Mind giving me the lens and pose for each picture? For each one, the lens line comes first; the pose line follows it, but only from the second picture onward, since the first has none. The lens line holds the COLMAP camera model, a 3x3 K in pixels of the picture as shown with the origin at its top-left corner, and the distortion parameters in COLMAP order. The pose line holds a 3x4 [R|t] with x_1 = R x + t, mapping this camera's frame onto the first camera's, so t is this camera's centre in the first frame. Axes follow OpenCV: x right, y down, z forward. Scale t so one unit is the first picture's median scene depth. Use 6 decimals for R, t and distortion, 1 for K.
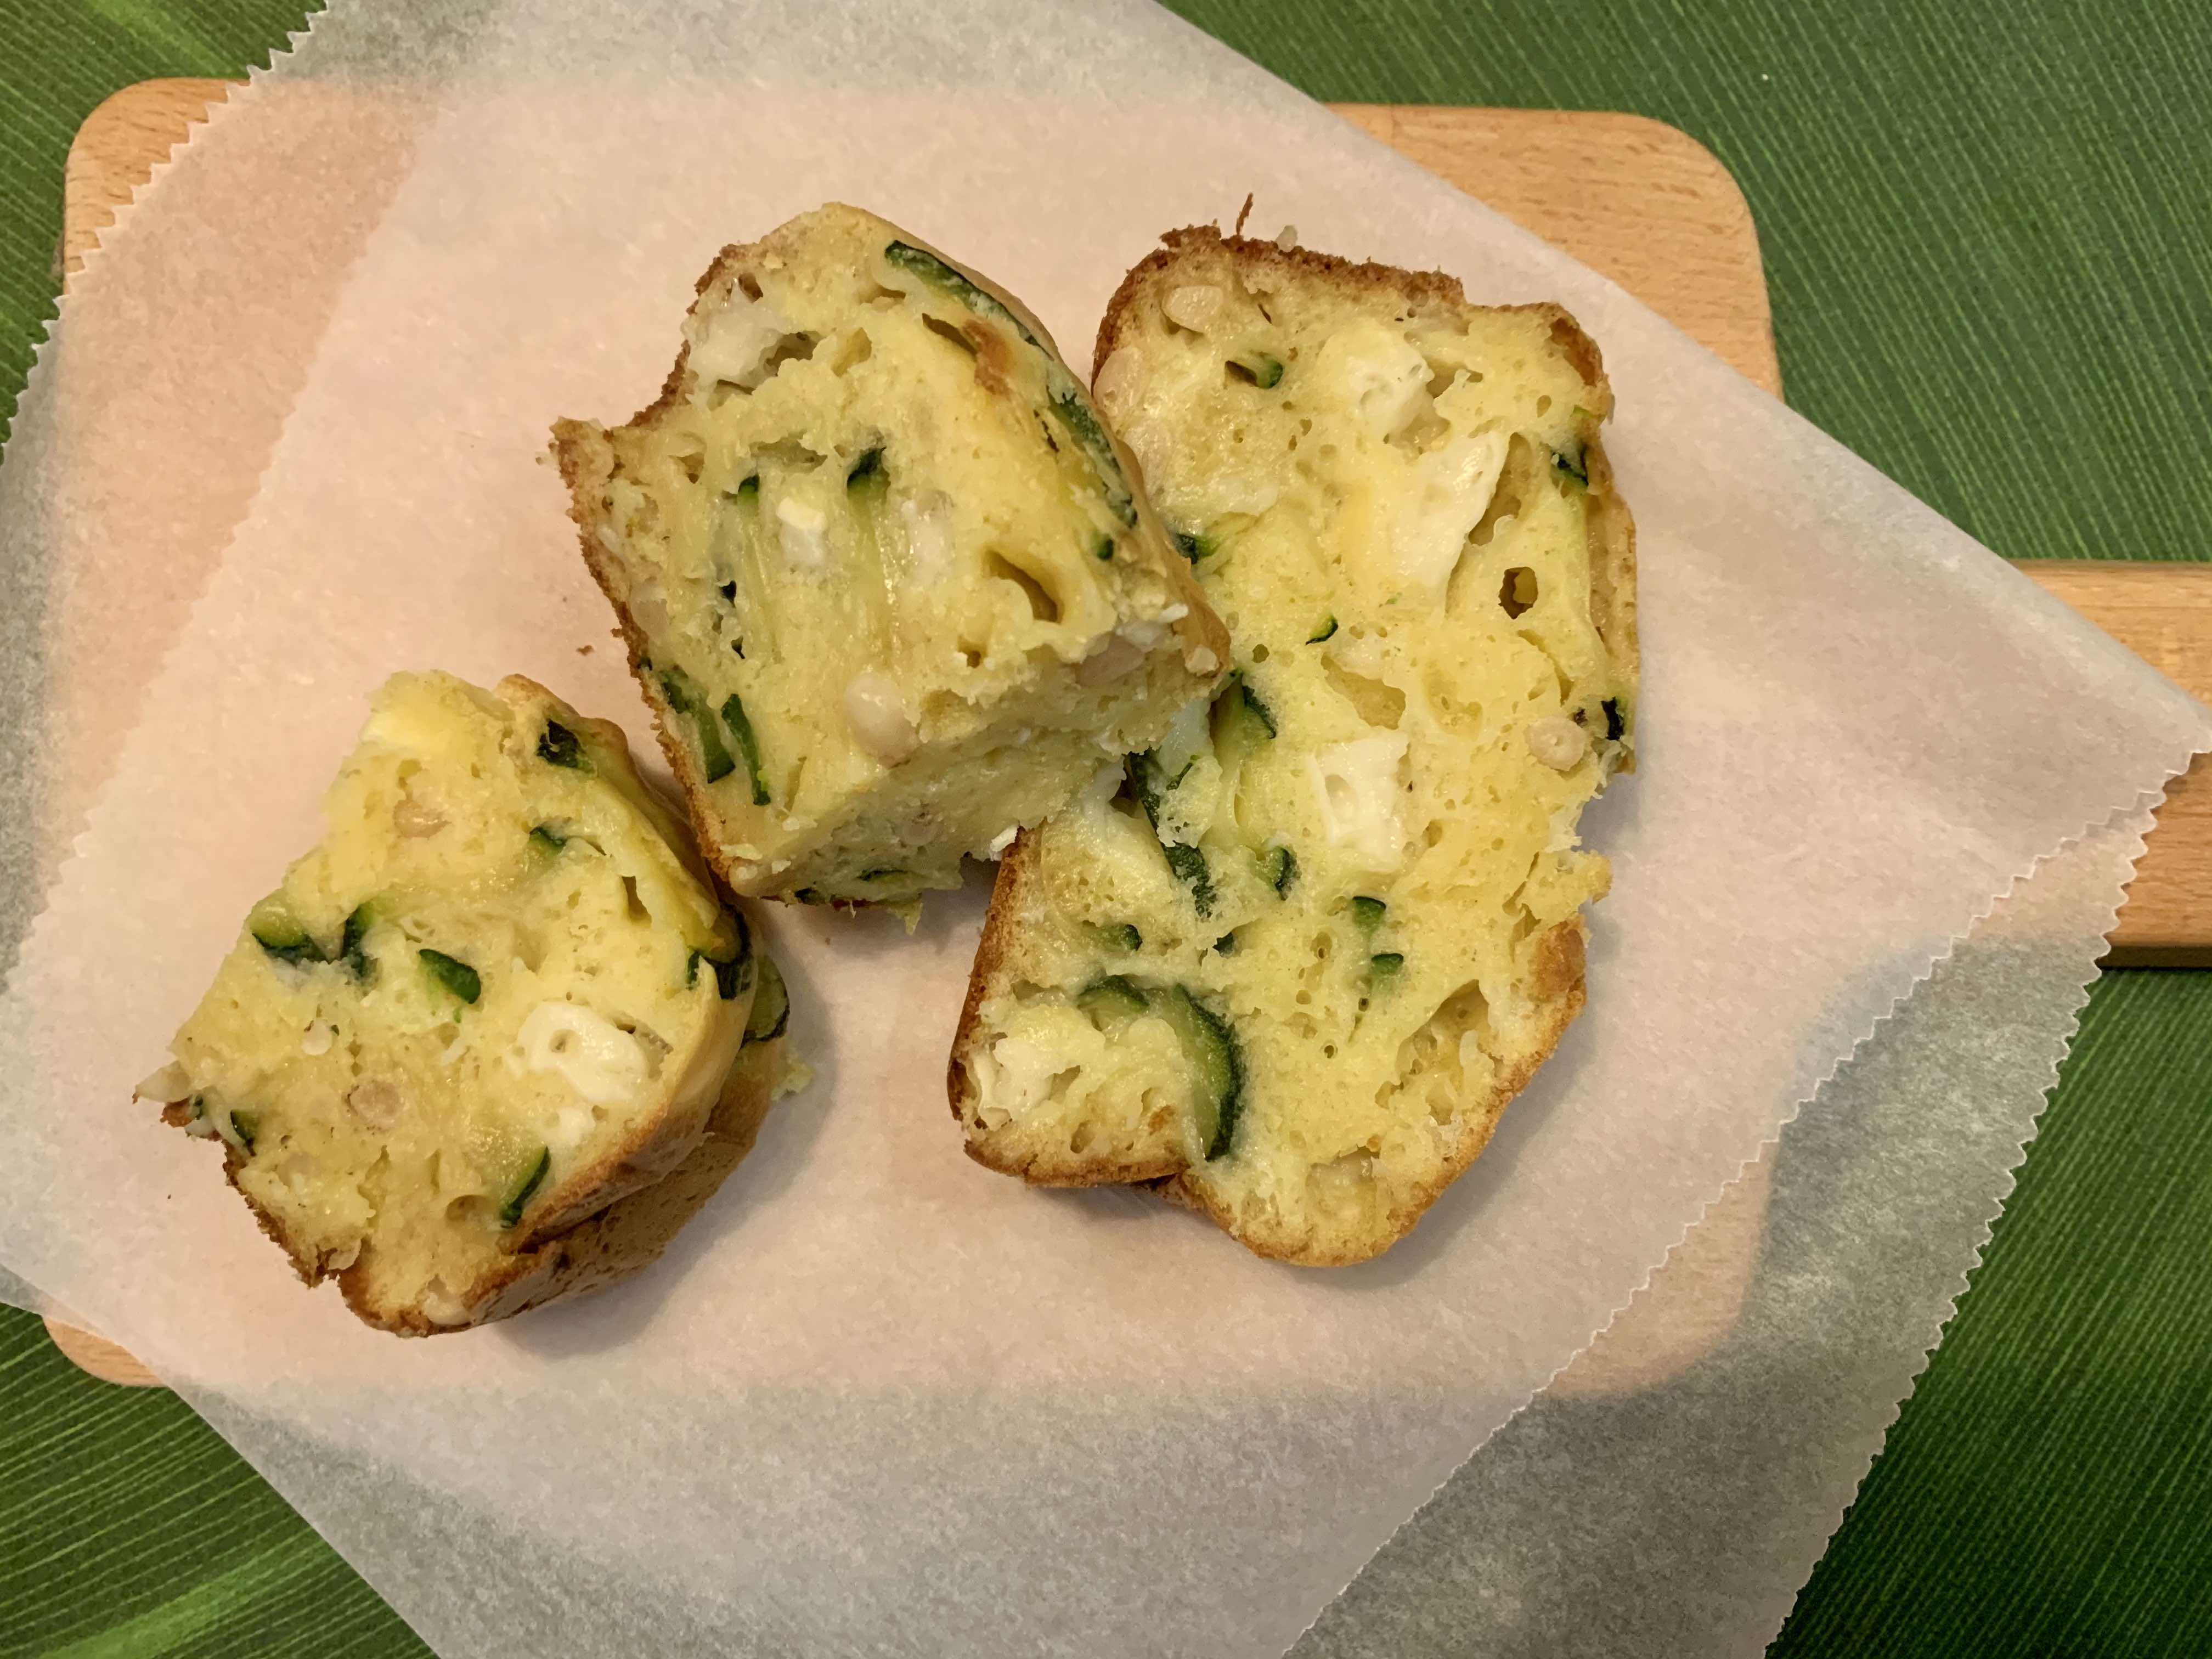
lens RADIAL K [[1776.3, 0, 1106.0], [0, 1776.3, 829.5], [0, 0, 1]] dist [0.182628, -0.510944]
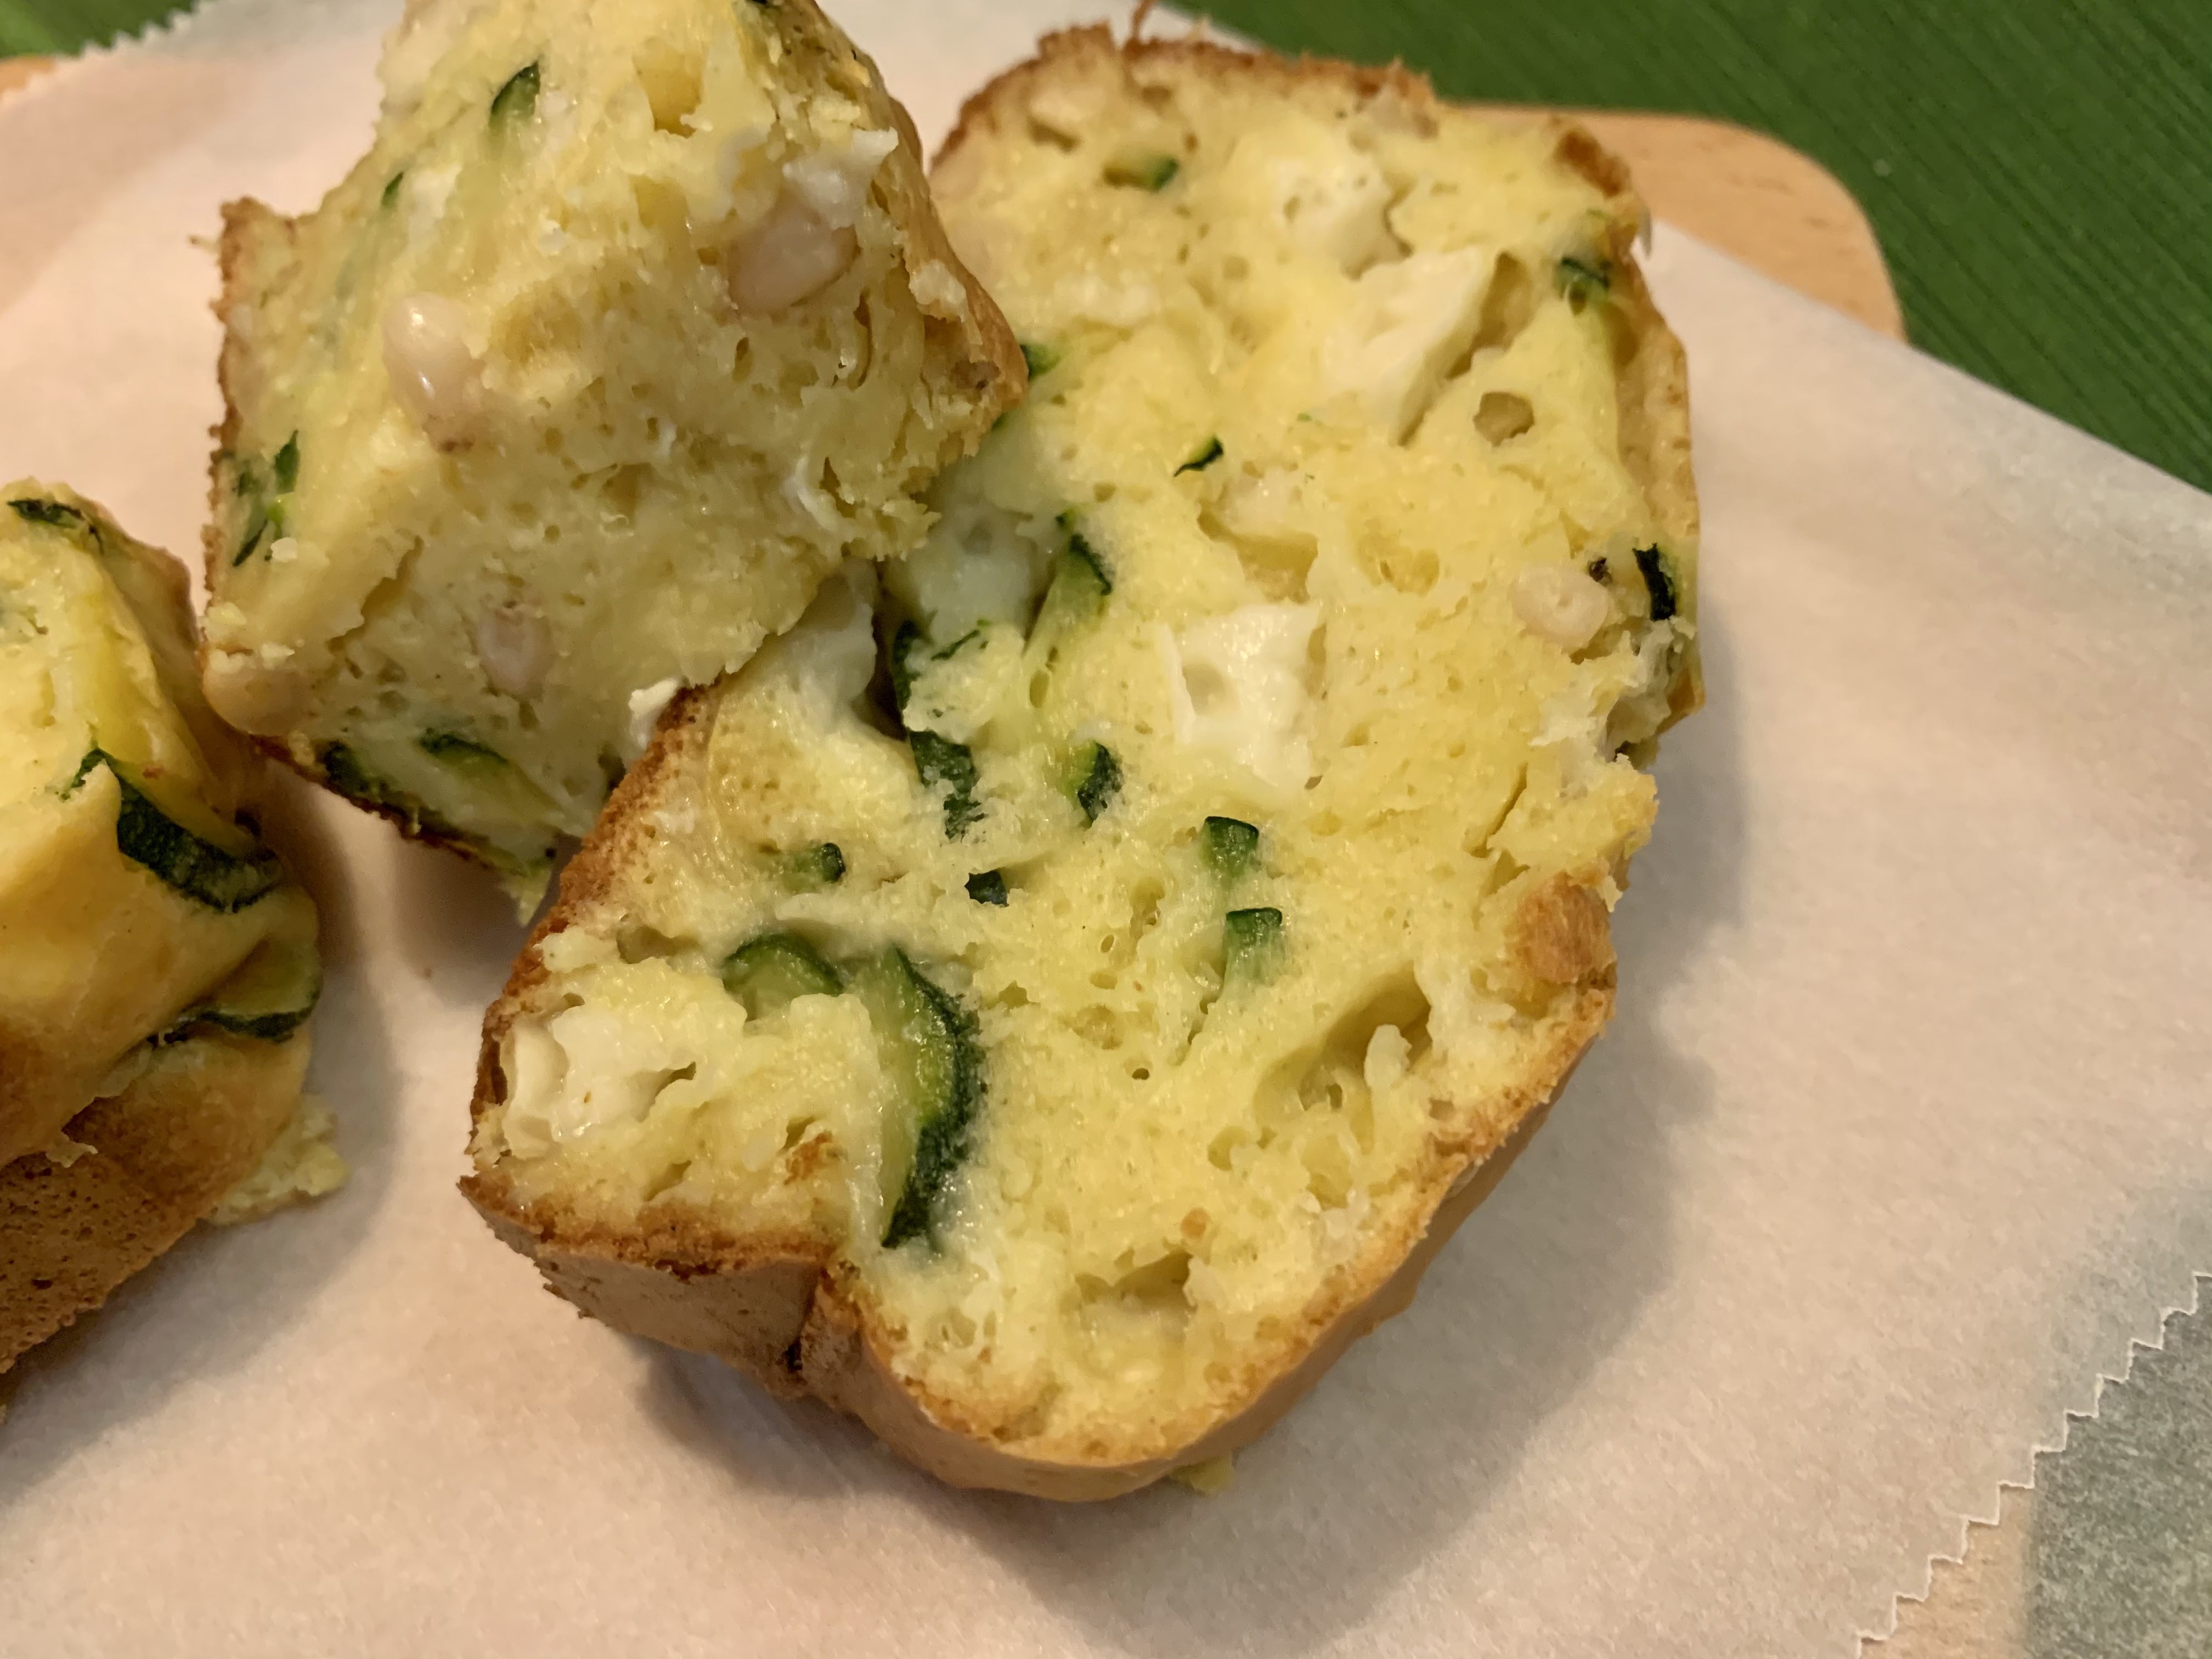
lens RADIAL K [[1779.4, 0, 1106.0], [0, 1779.4, 829.5], [0, 0, 1]] dist [0.050960, -0.074801]
pose [[0.988743, 0.067303, -0.133630, 0.183103], [-0.120527, 0.887476, -0.444814, 0.301745], [0.088656, 0.455913, 0.885598, 0.480959]]
